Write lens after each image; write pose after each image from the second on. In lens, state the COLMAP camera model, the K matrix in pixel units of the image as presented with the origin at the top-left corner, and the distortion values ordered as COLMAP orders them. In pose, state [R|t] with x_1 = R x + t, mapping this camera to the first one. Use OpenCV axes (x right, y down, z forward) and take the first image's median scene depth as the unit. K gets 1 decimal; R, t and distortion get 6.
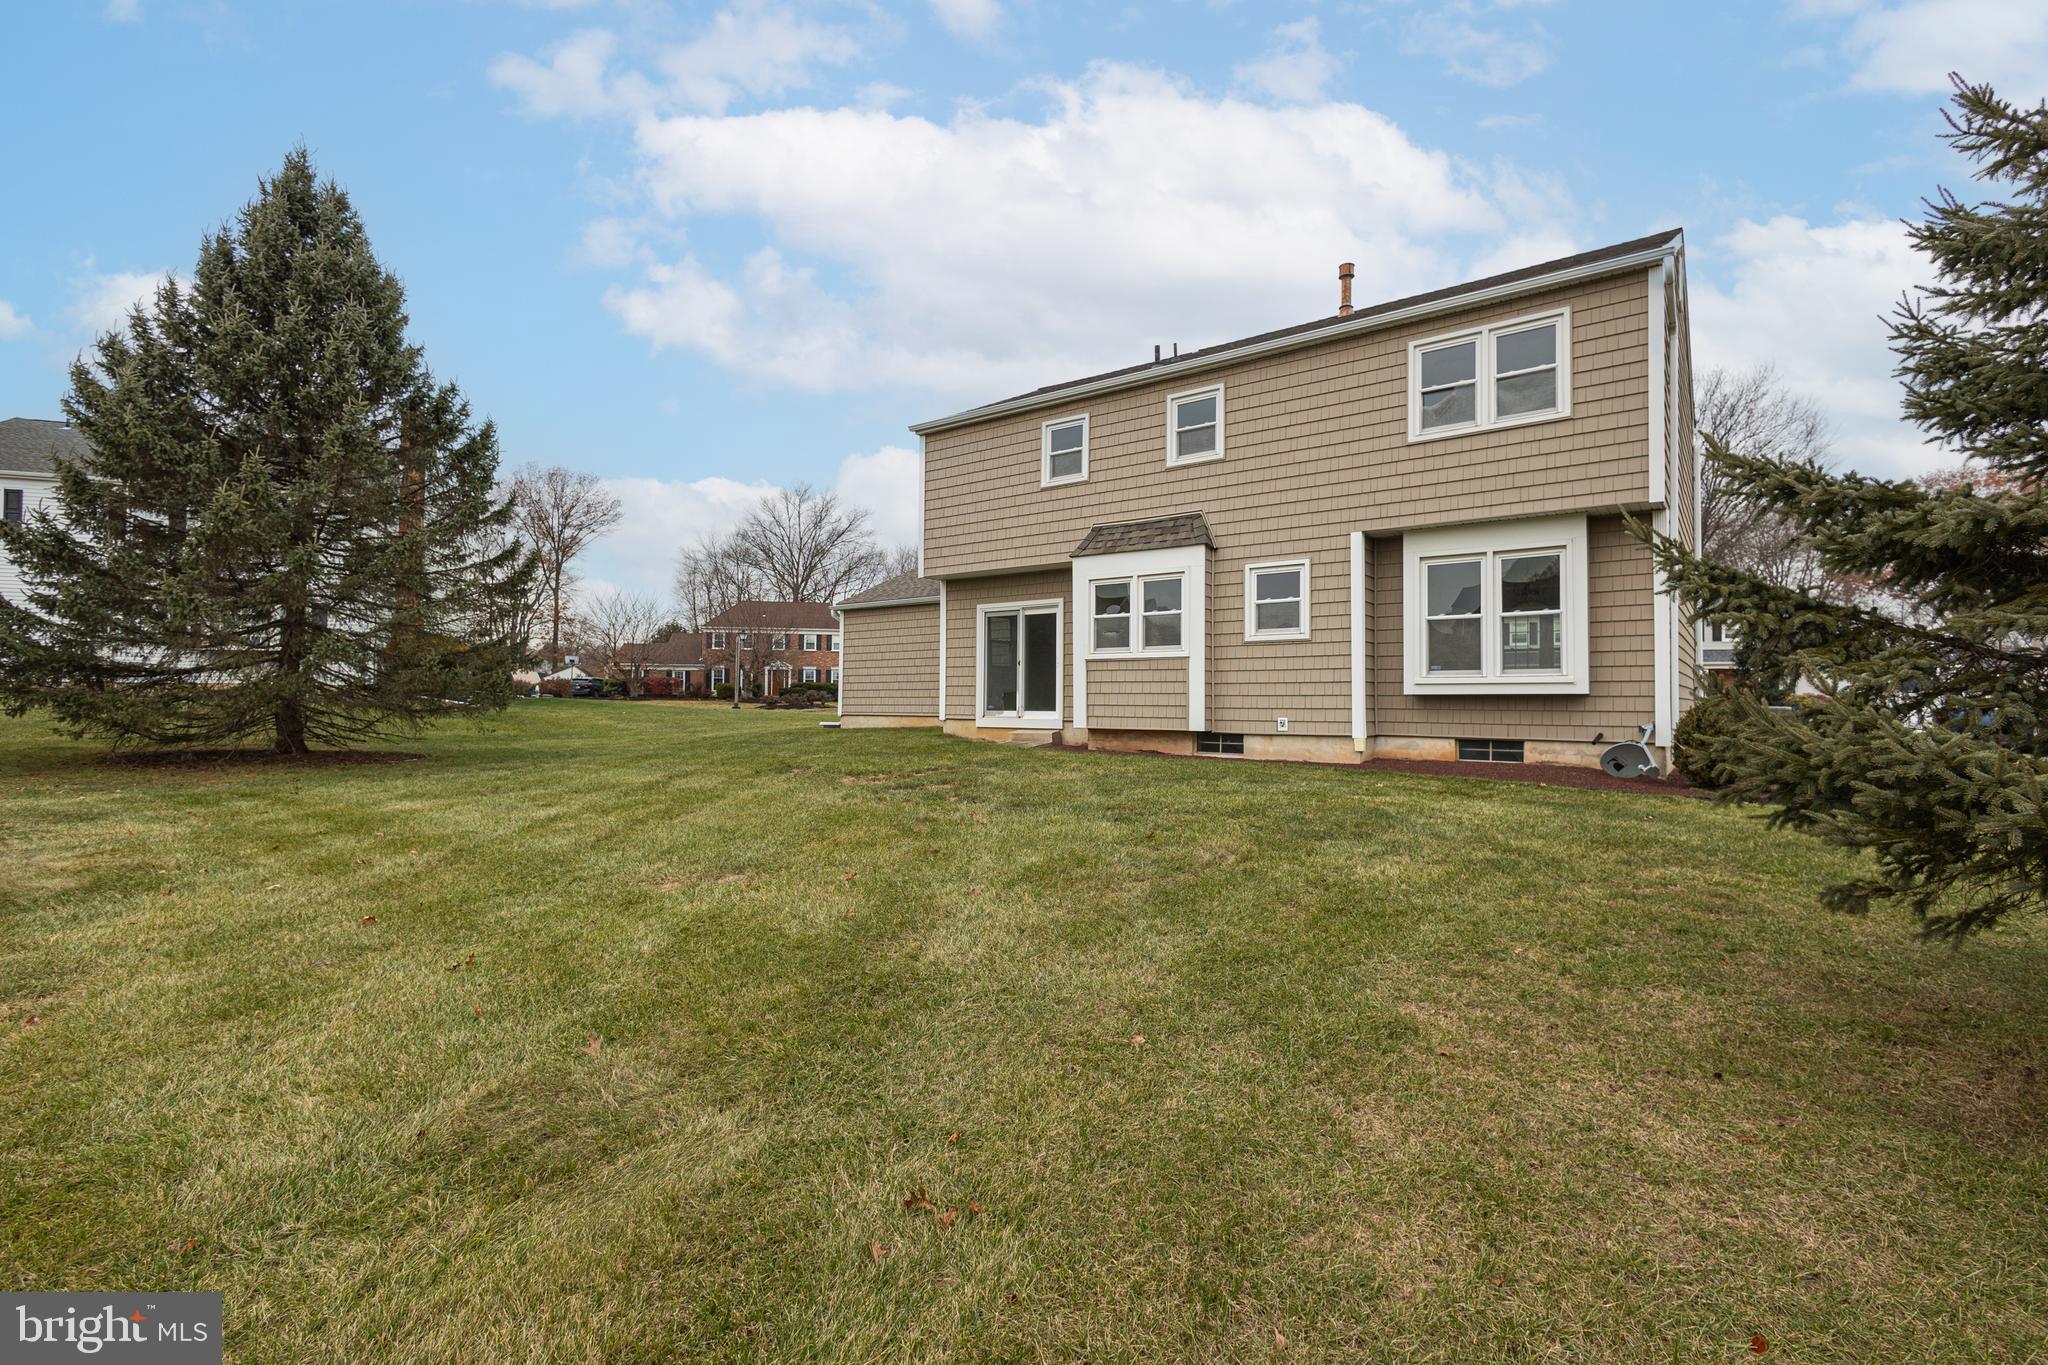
lens RADIAL K [[940.5, 0, 1034.3], [0, 940.5, 684.1], [0, 0, 1]] dist [0.002878, -0.001296]
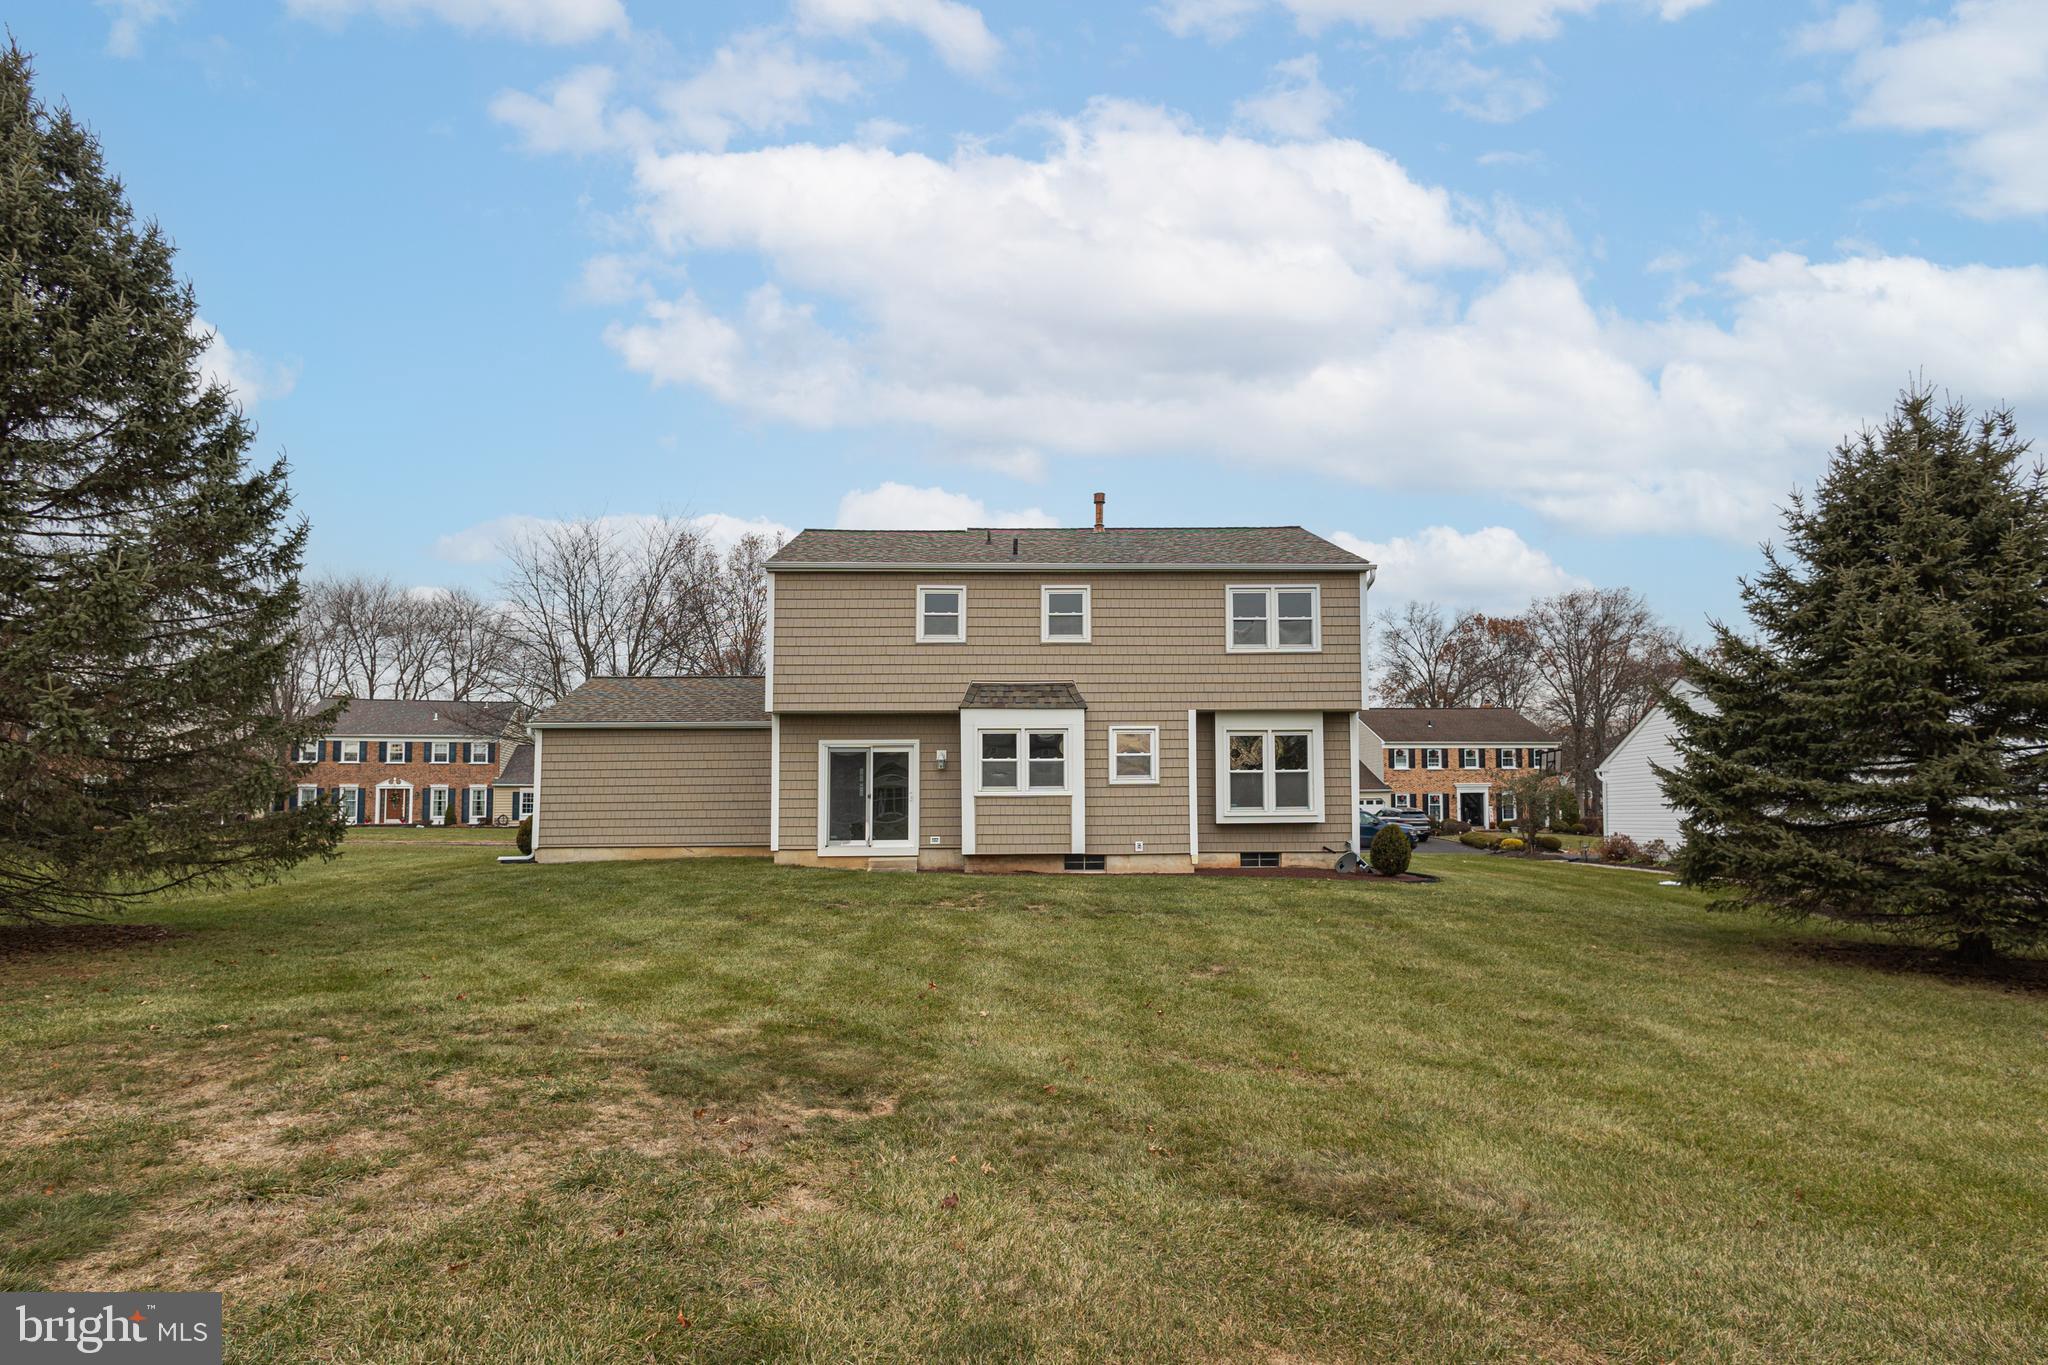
lens RADIAL K [[988.0, 0, 1024.5], [0, 988.0, 768.5], [0, 0, 1]] dist [0.000716, -0.000223]
pose [[0.780858, 0.016839, 0.624482, -0.721550], [-0.001837, 0.999694, -0.024659, -0.032405], [-0.624706, 0.018108, 0.780650, -0.006264]]
